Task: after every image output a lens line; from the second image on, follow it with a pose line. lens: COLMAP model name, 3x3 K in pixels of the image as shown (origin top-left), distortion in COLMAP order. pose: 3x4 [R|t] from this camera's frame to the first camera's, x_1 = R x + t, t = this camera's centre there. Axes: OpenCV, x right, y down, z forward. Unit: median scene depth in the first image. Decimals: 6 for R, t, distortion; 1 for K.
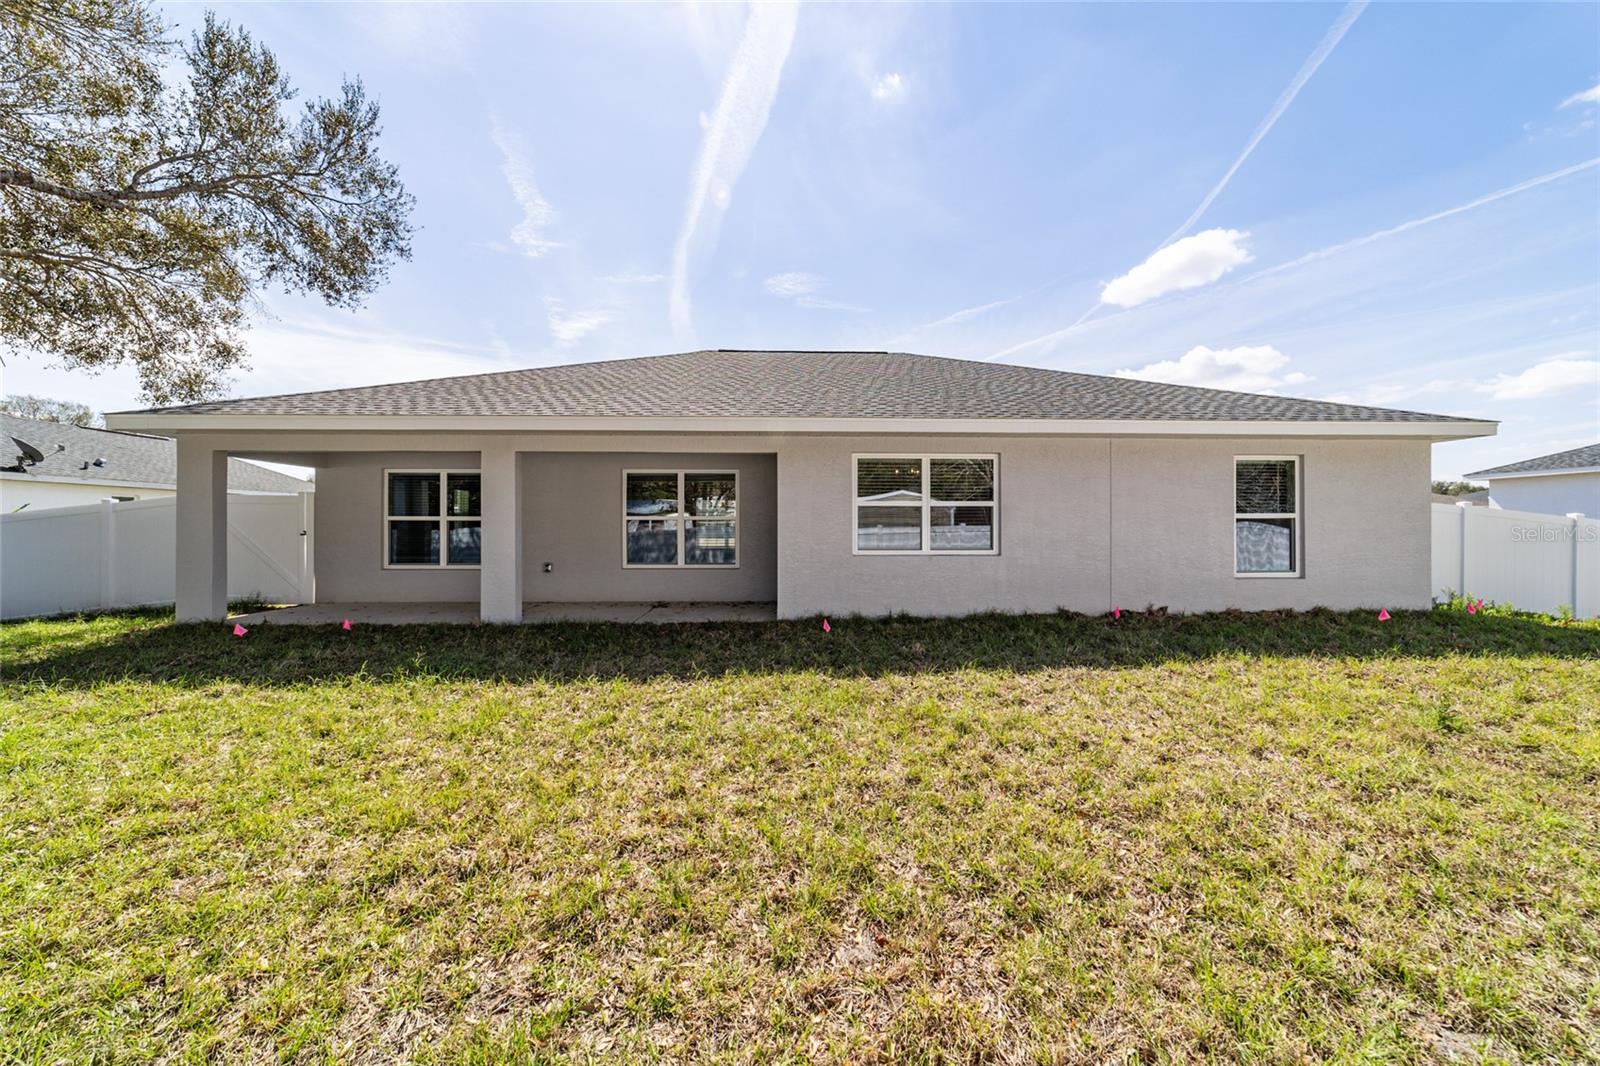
lens RADIAL K [[627.8, 0, 817.7], [0, 627.8, 532.8], [0, 0, 1]] dist [-0.015133, 0.008972]
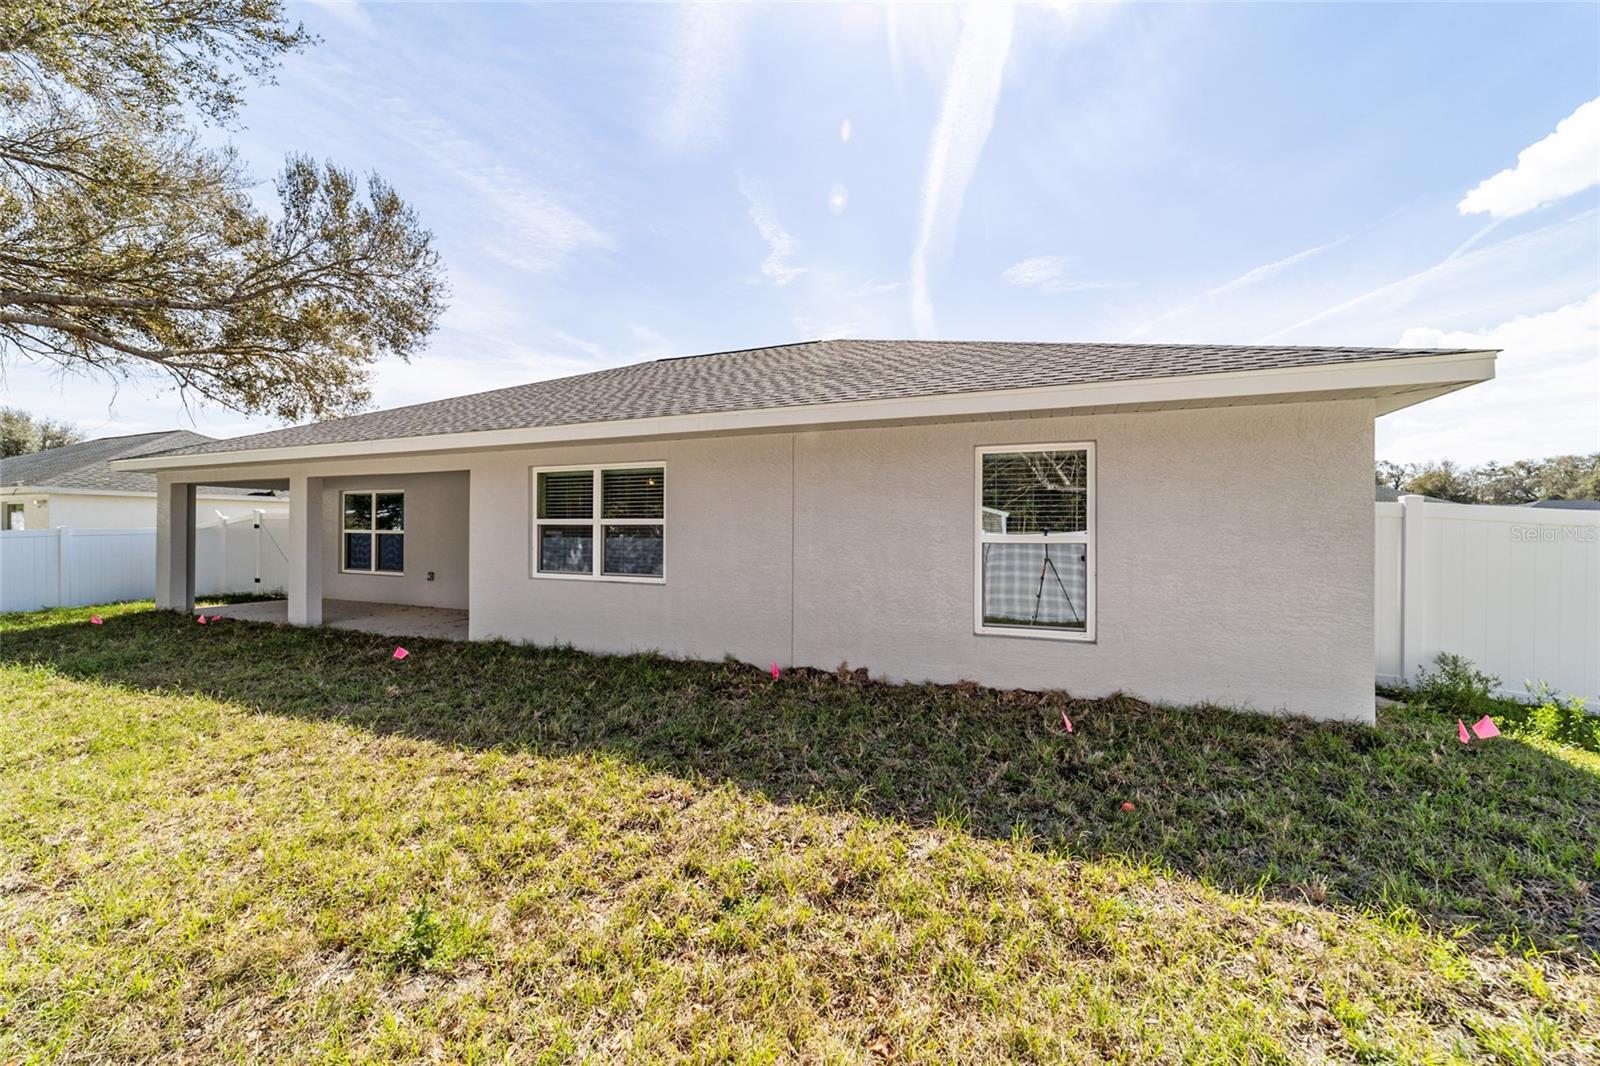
lens RADIAL K [[611.8, 0, 798.4], [0, 611.8, 528.2], [0, 0, 1]] dist [-0.016884, 0.008133]
pose [[0.910500, 0.004994, -0.413478, 0.750353], [-0.006167, 0.999980, -0.001503, -0.036512], [0.413463, 0.003918, 0.910513, 0.337001]]
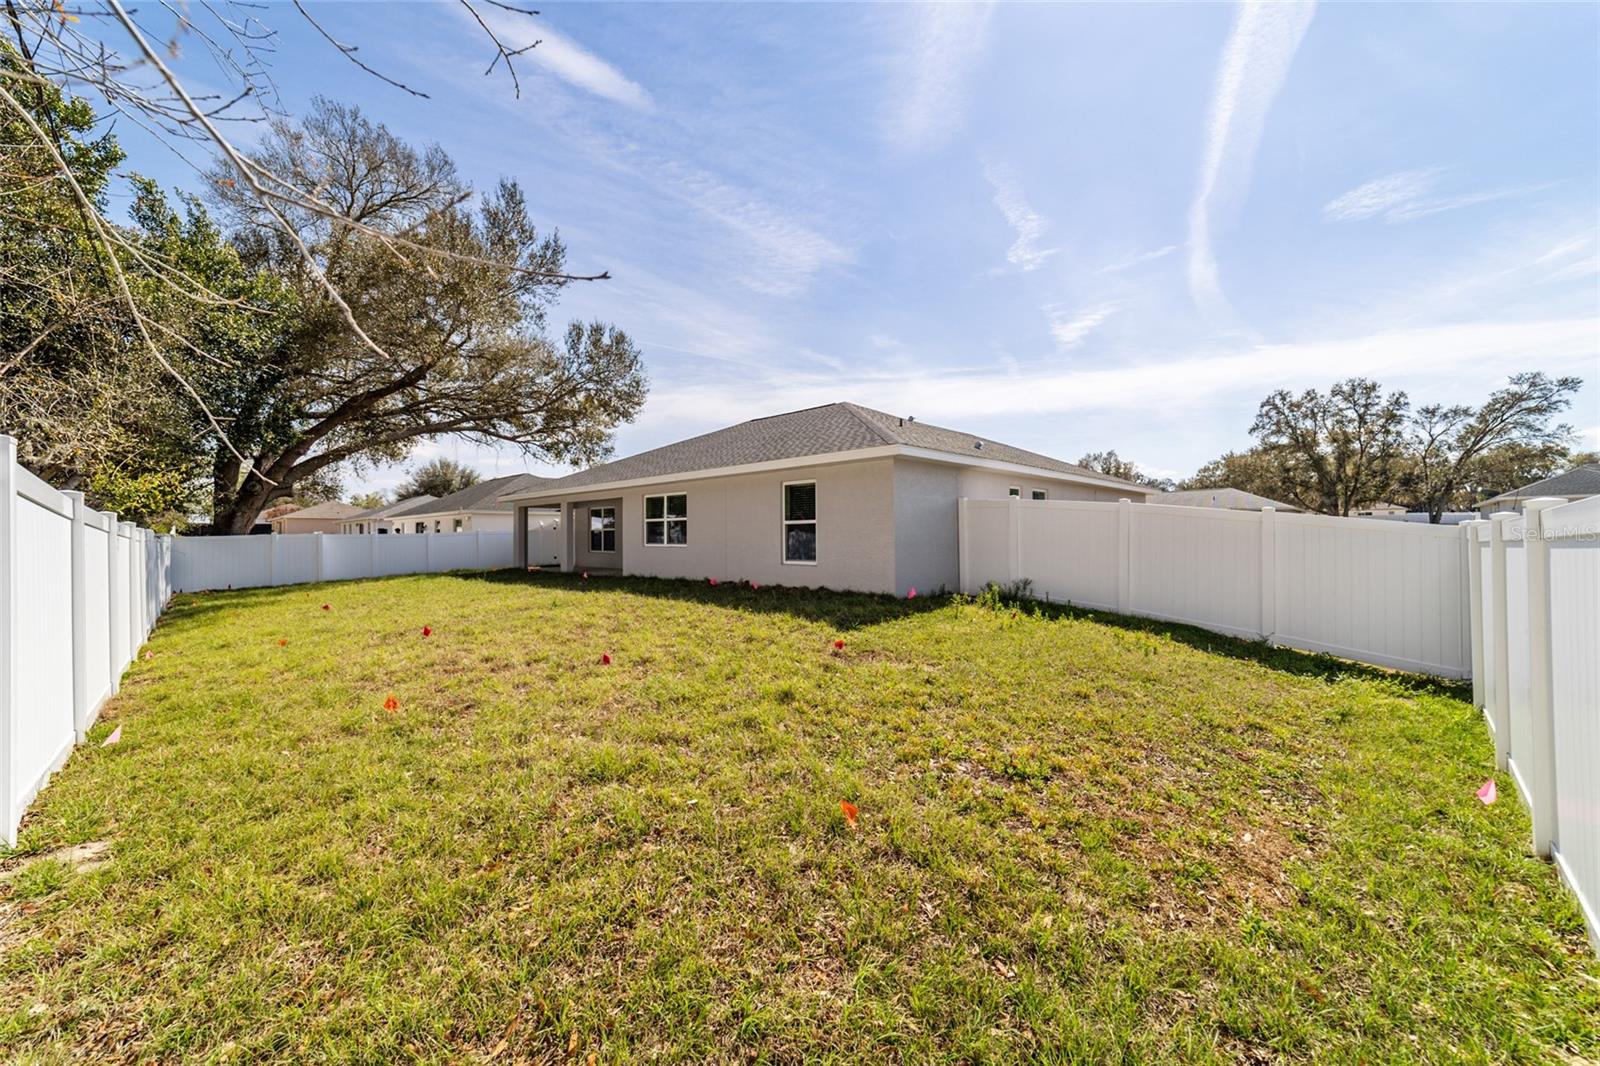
lens RADIAL K [[632.7, 0, 795.0], [0, 632.7, 538.3], [0, 0, 1]] dist [-0.001603, -0.000068]
pose [[0.677579, 0.000466, -0.735450, 1.797972], [0.001854, 0.999996, 0.002342, 0.006344], [0.735448, -0.002950, 0.677575, -0.015246]]
